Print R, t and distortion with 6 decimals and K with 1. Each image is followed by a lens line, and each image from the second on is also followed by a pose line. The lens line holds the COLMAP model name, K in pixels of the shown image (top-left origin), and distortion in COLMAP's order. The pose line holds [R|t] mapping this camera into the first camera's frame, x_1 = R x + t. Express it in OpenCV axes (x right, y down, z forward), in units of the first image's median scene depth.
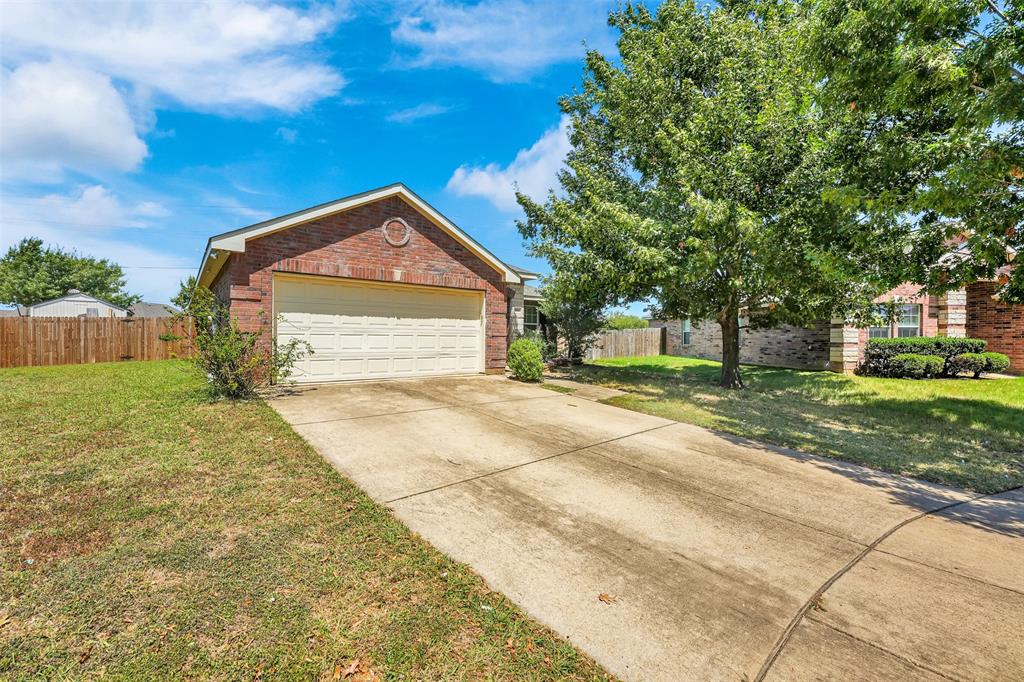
lens RADIAL K [[425.2, 0, 509.2], [0, 425.2, 339.4], [0, 0, 1]] dist [-0.004460, -0.000335]
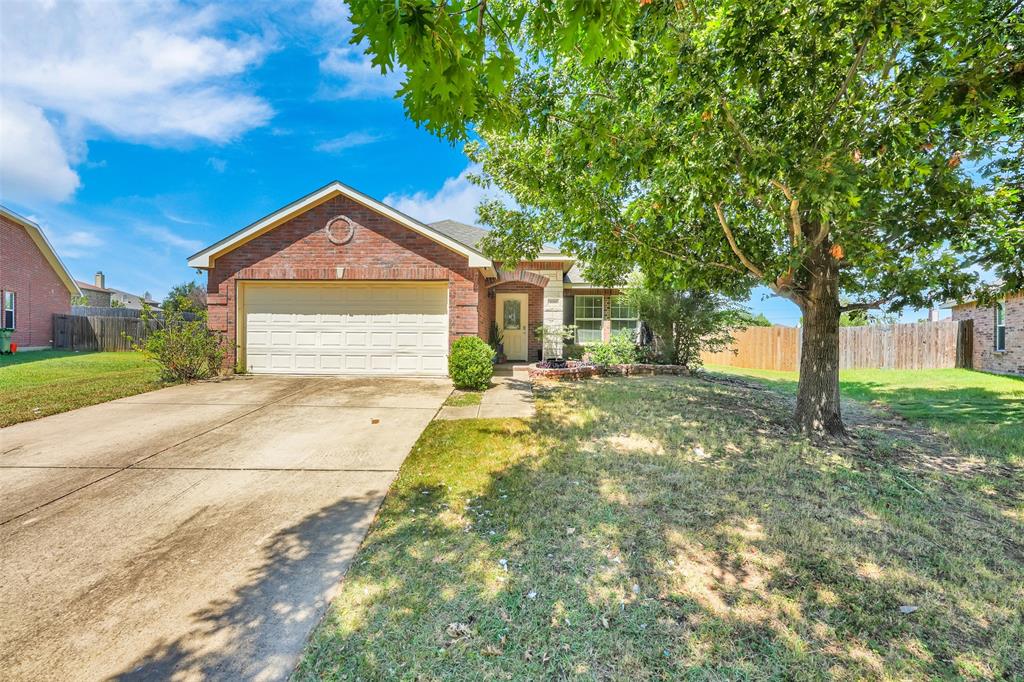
lens RADIAL K [[425.2, 0, 511.4], [0, 425.2, 340.1], [0, 0, 1]] dist [-0.004460, -0.000335]
pose [[0.752491, -0.000520, -0.658602, 0.707638], [-0.004283, 0.999975, -0.005684, 0.013063], [0.658589, 0.007098, 0.752470, 0.510581]]
